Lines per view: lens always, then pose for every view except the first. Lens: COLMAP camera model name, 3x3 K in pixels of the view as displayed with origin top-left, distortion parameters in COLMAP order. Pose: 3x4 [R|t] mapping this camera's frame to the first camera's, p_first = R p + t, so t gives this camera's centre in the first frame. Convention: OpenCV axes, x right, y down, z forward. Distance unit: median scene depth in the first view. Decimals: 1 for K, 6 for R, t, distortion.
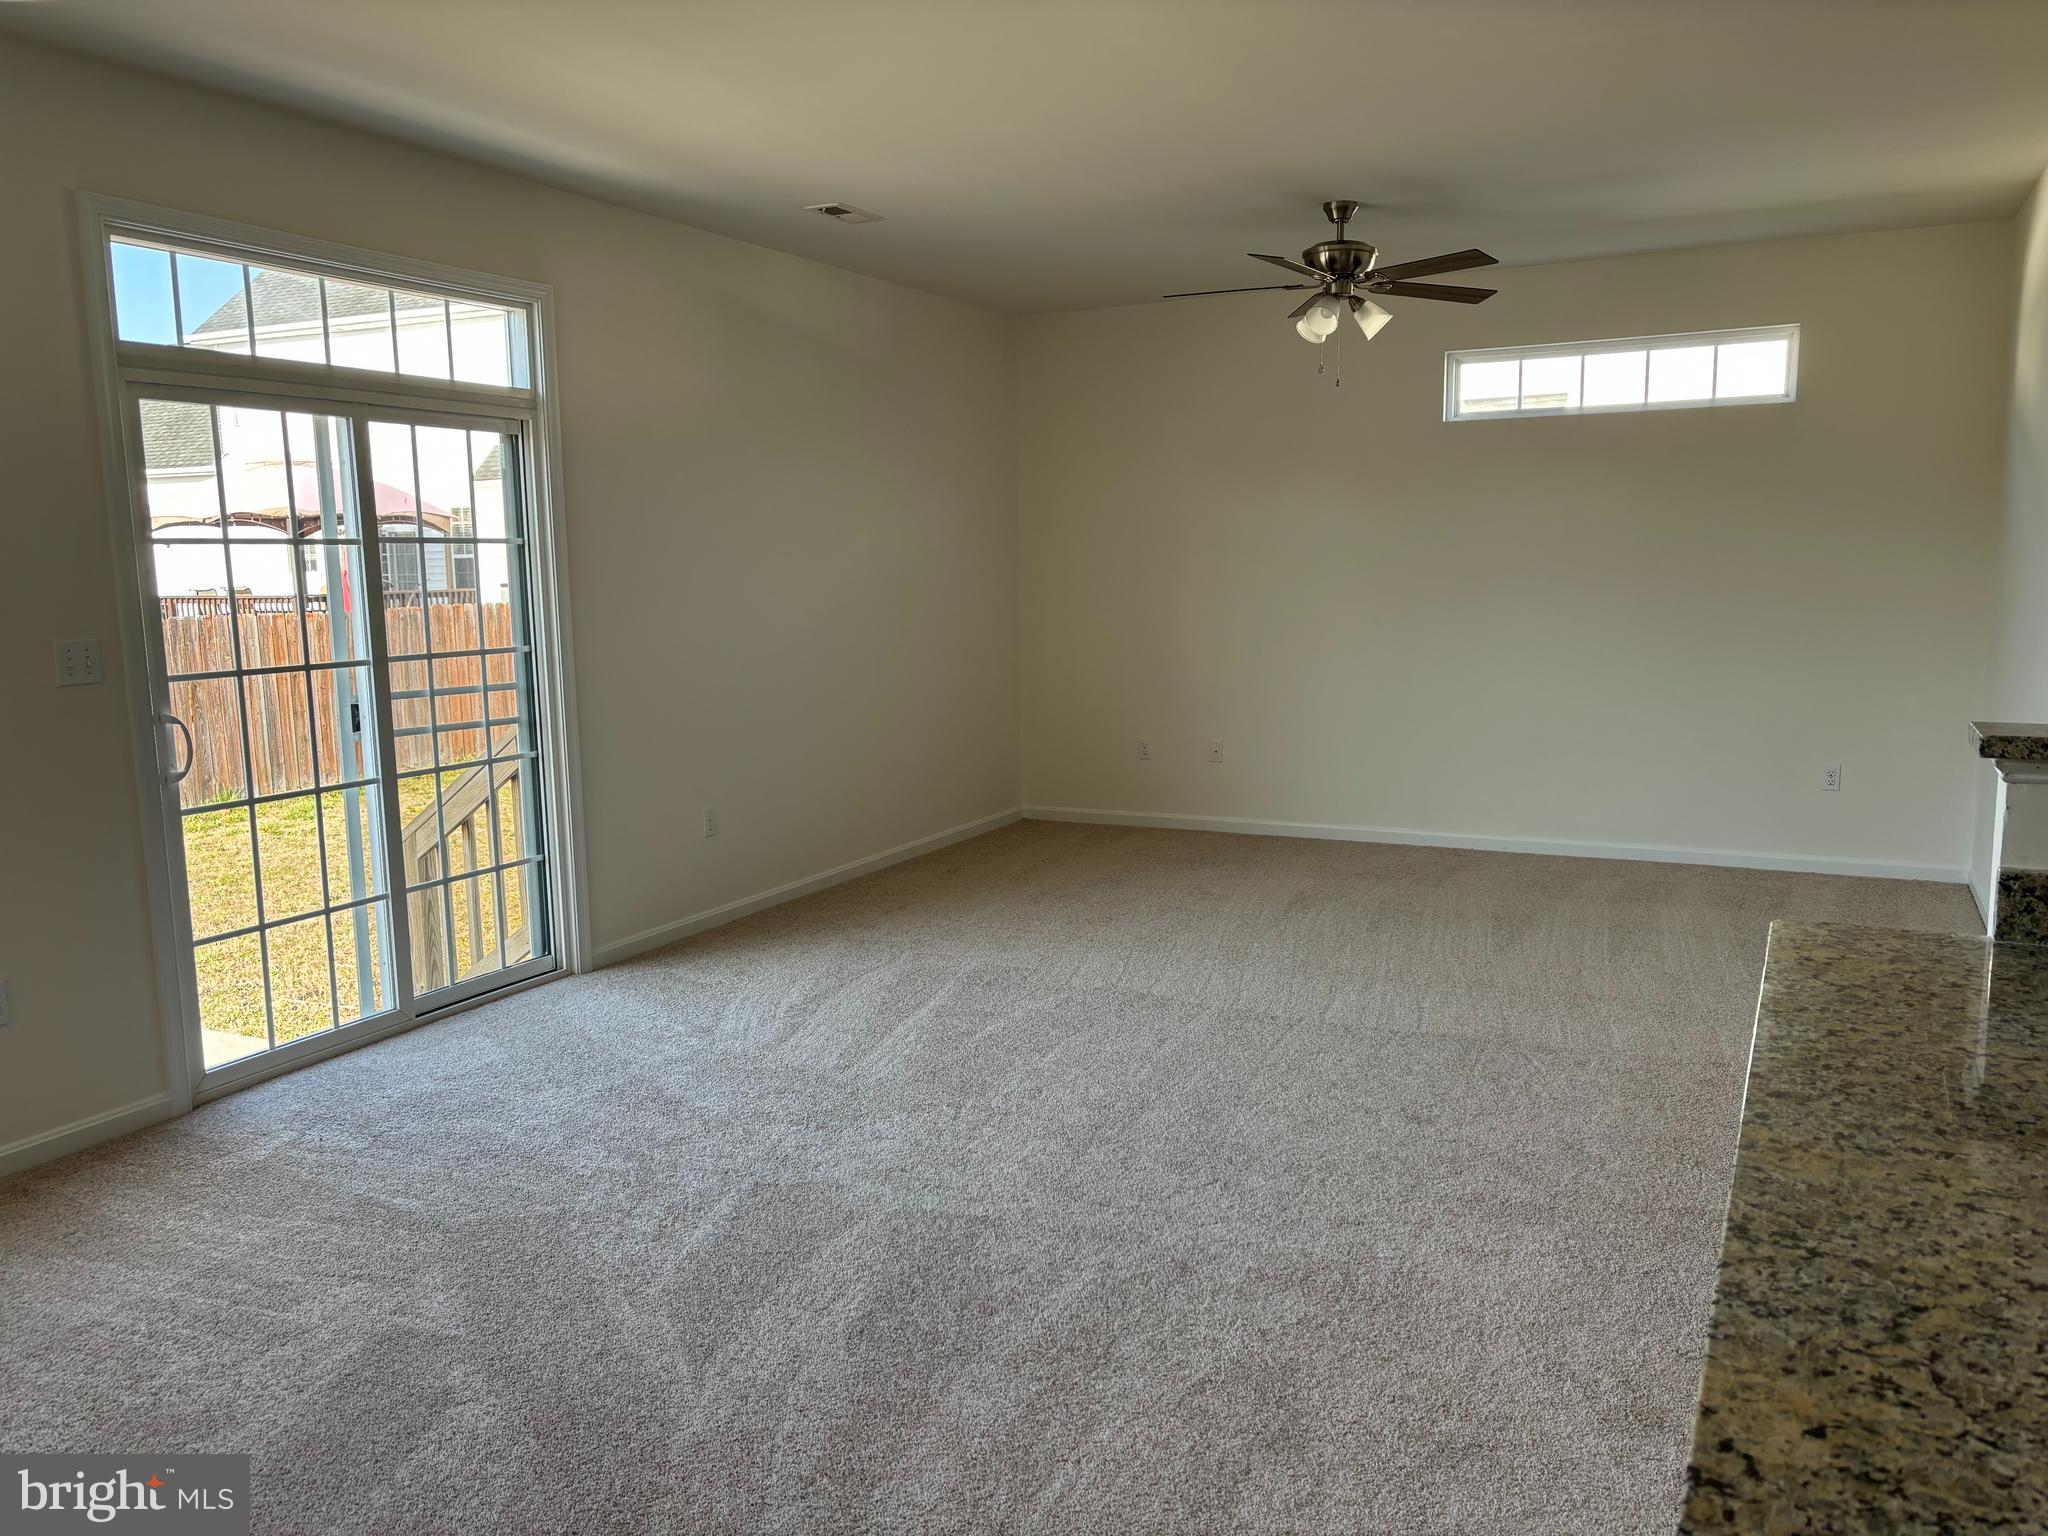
lens RADIAL K [[1547.3, 0, 1015.4], [0, 1547.3, 771.3], [0, 0, 1]] dist [-0.000509, -0.017678]
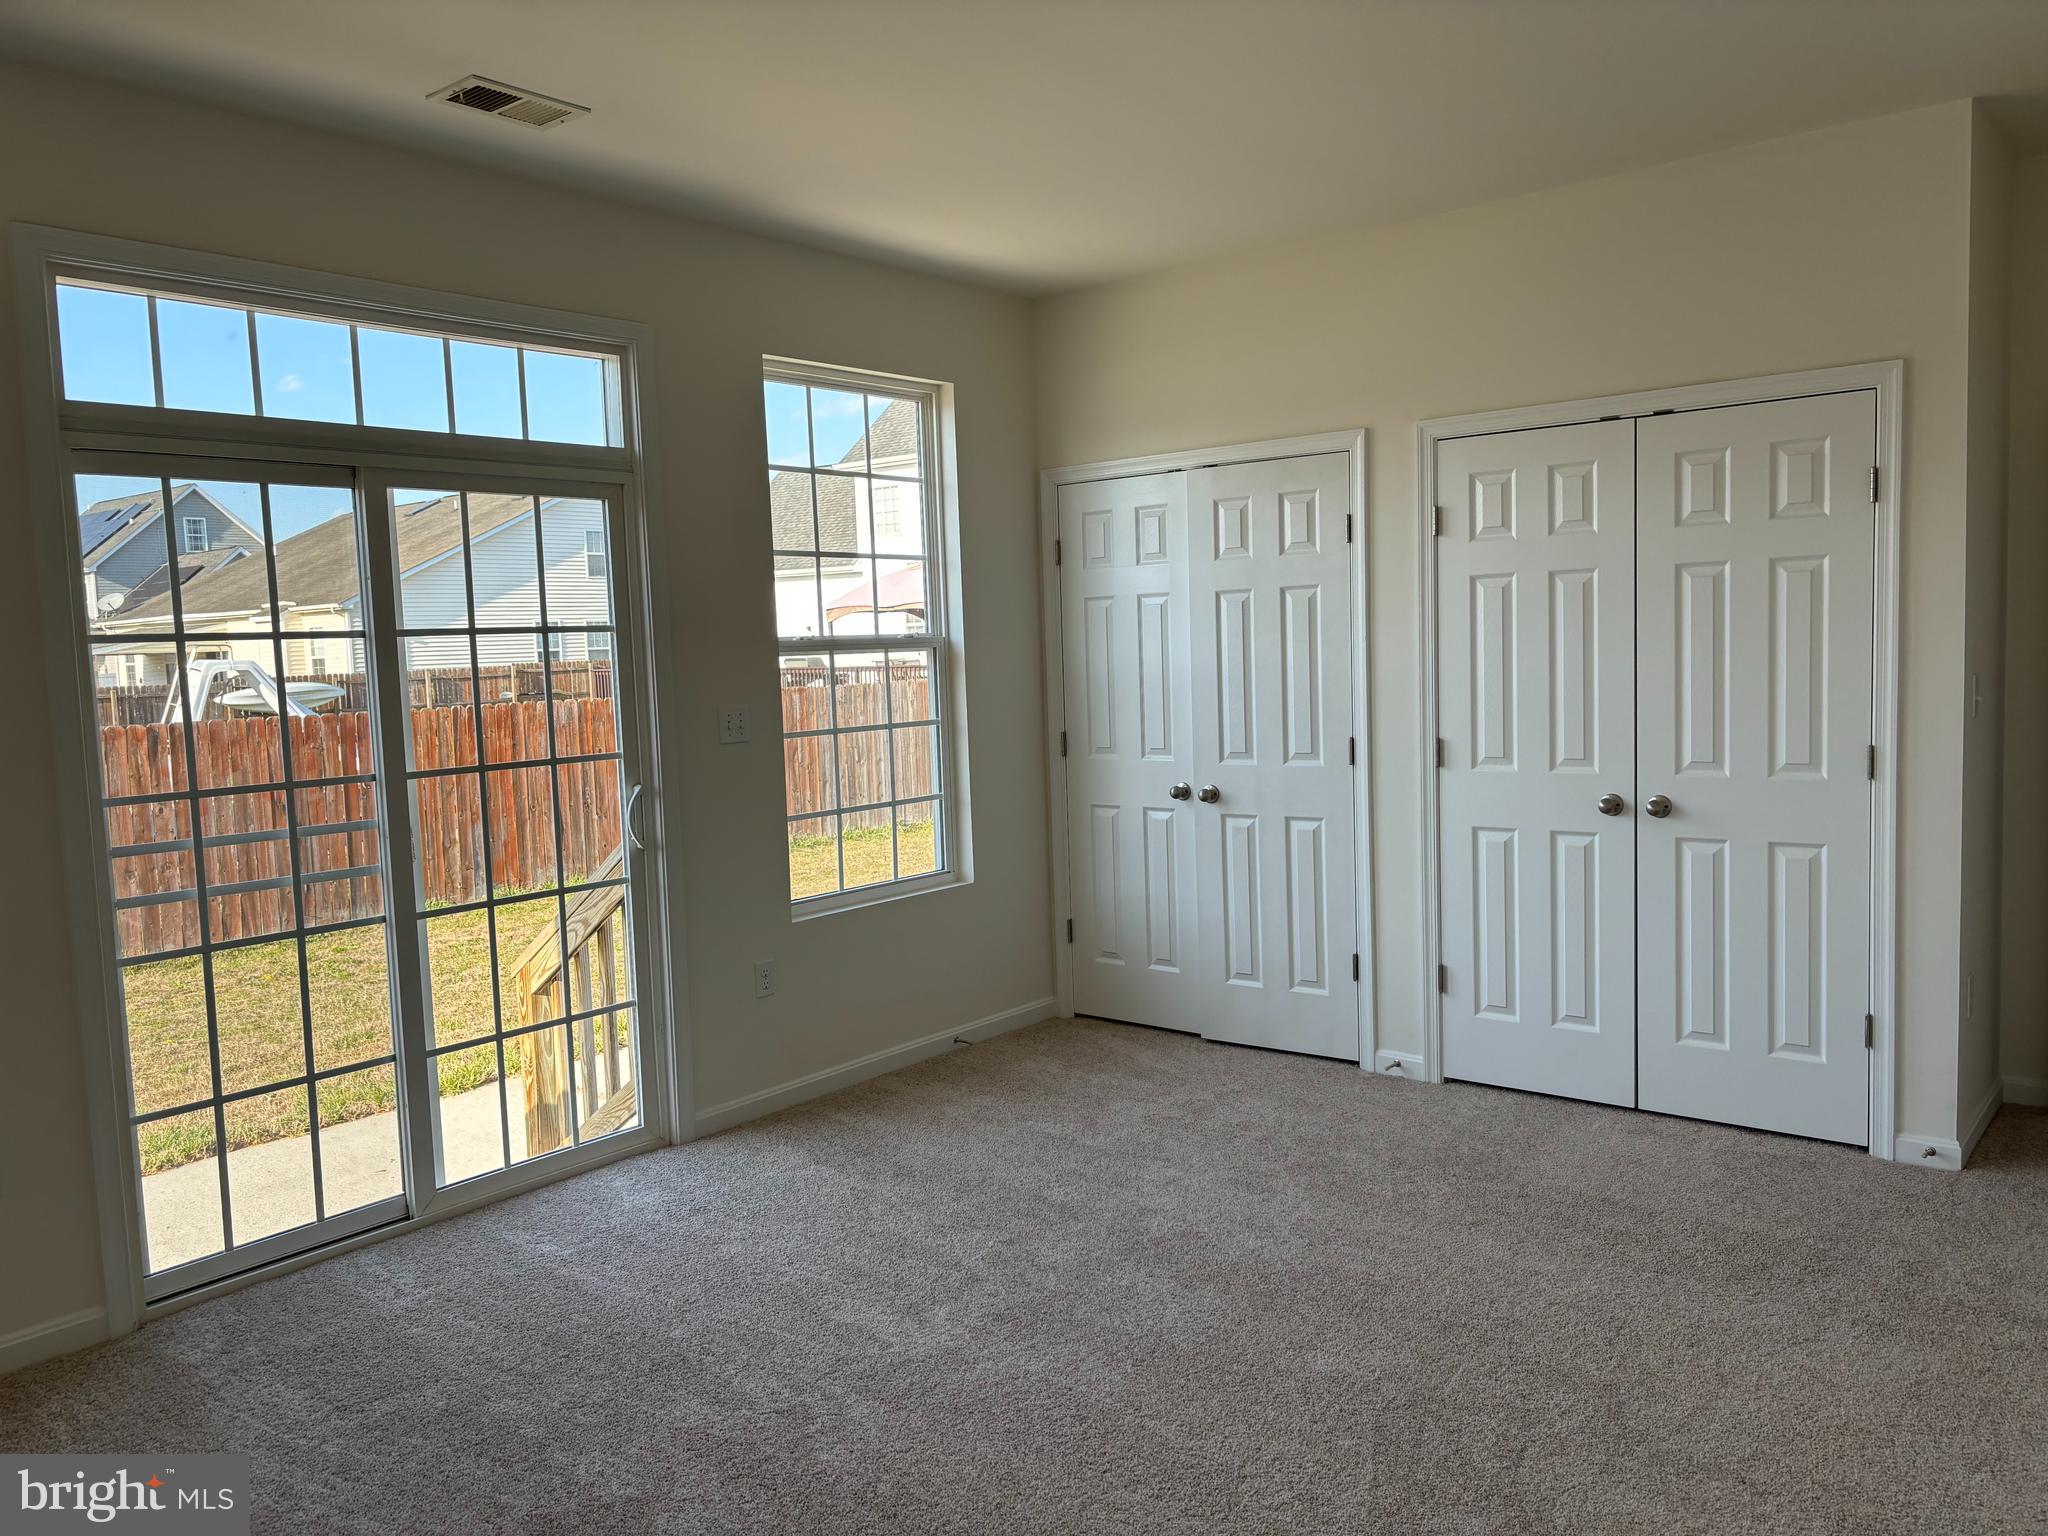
lens RADIAL K [[1649.1, 0, 1035.2], [0, 1649.1, 780.9], [0, 0, 1]] dist [-0.007425, 0.004345]
pose [[0.980191, -0.001064, -0.198053, 0.088319], [-0.008711, 0.998786, -0.048478, -0.024358], [0.197865, 0.049243, 0.978992, 0.176814]]
